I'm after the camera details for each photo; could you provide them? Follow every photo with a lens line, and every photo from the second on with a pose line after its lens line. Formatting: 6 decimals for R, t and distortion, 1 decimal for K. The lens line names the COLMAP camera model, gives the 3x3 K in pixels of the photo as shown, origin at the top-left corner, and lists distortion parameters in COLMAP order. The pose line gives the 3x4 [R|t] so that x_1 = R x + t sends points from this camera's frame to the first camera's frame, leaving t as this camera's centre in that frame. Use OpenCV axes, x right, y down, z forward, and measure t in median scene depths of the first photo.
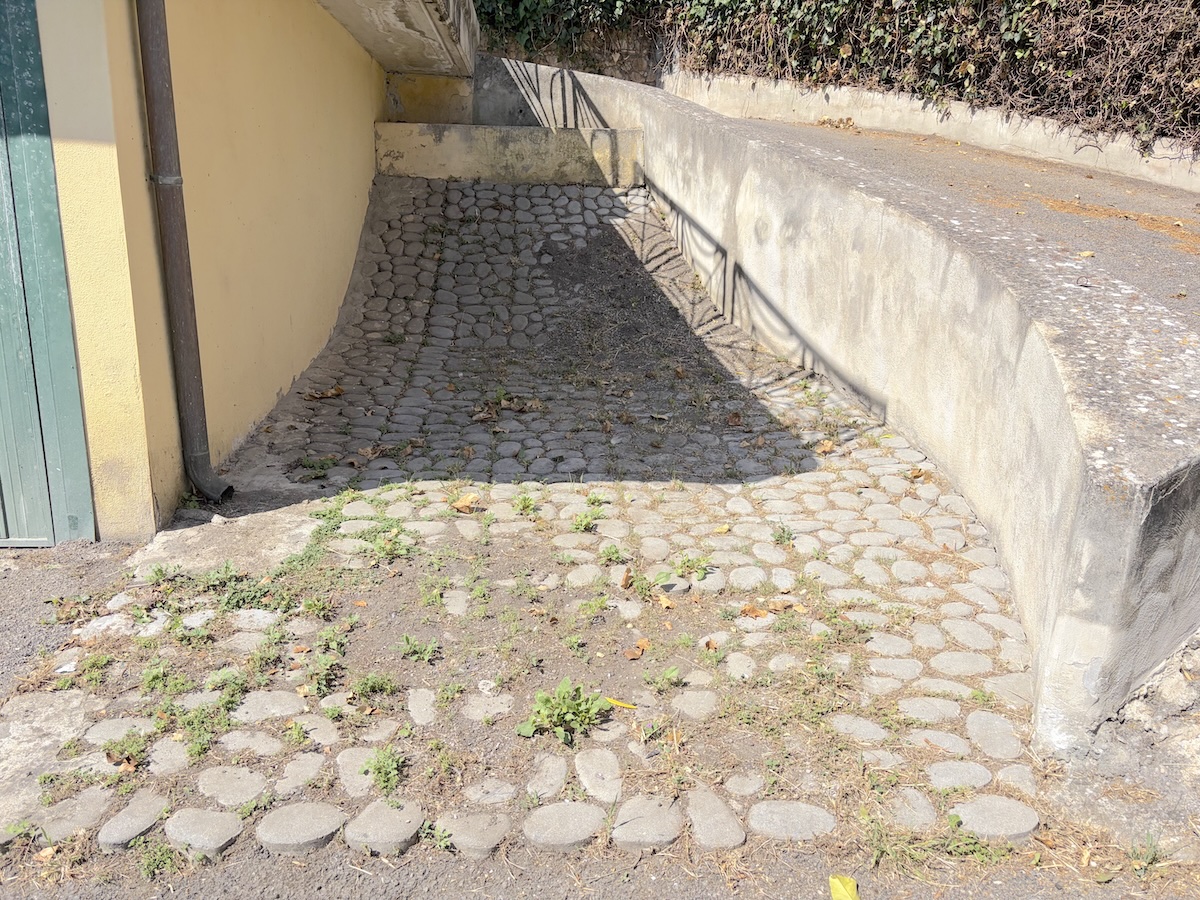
lens RADIAL K [[905.7, 0, 599.9], [0, 905.7, 455.7], [0, 0, 1]] dist [0.036036, -0.006544]
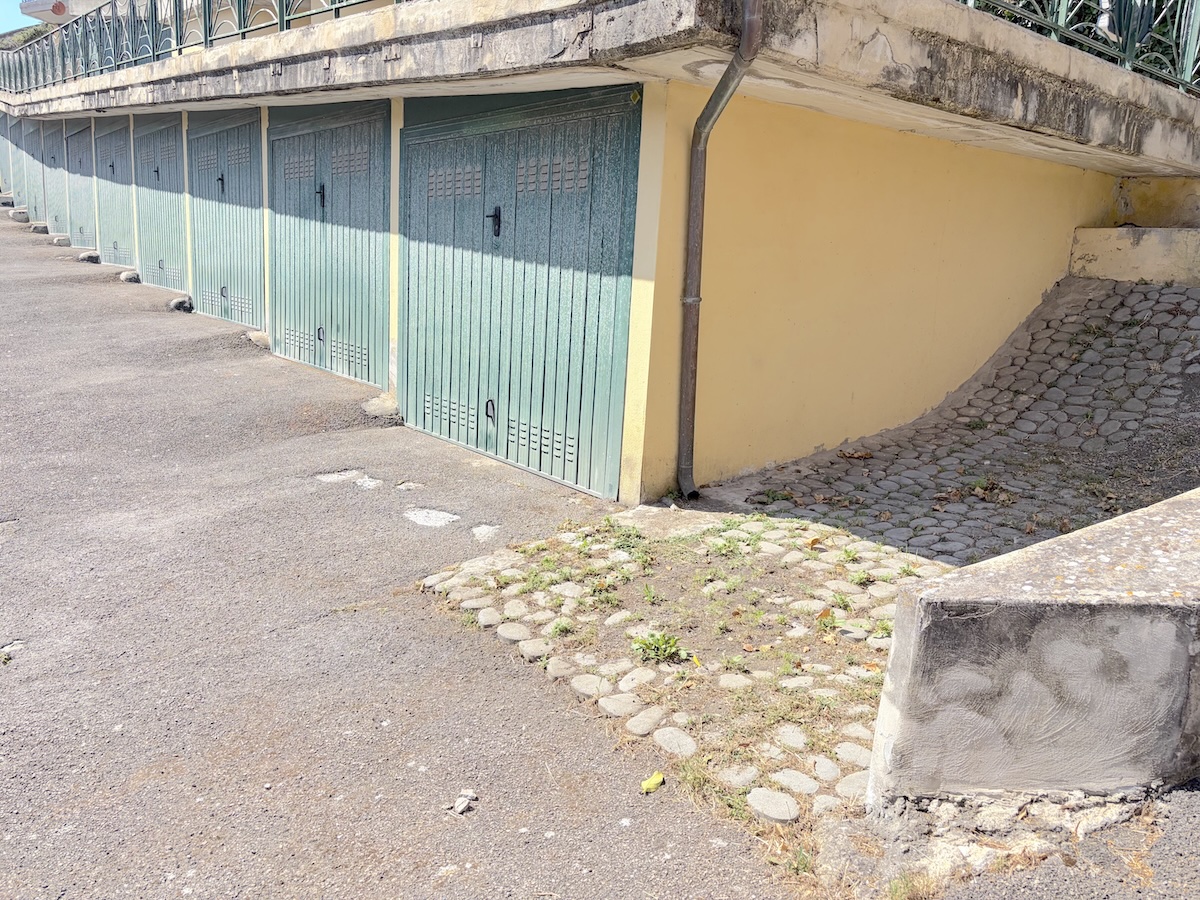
lens RADIAL K [[905.7, 0, 599.7], [0, 905.7, 443.3], [0, 0, 1]] dist [0.036036, -0.006544]
pose [[0.562692, 0.168795, -0.809250, 0.766642], [-0.239173, 0.970306, 0.036085, -0.064053], [0.791312, 0.173246, 0.586355, -0.045535]]
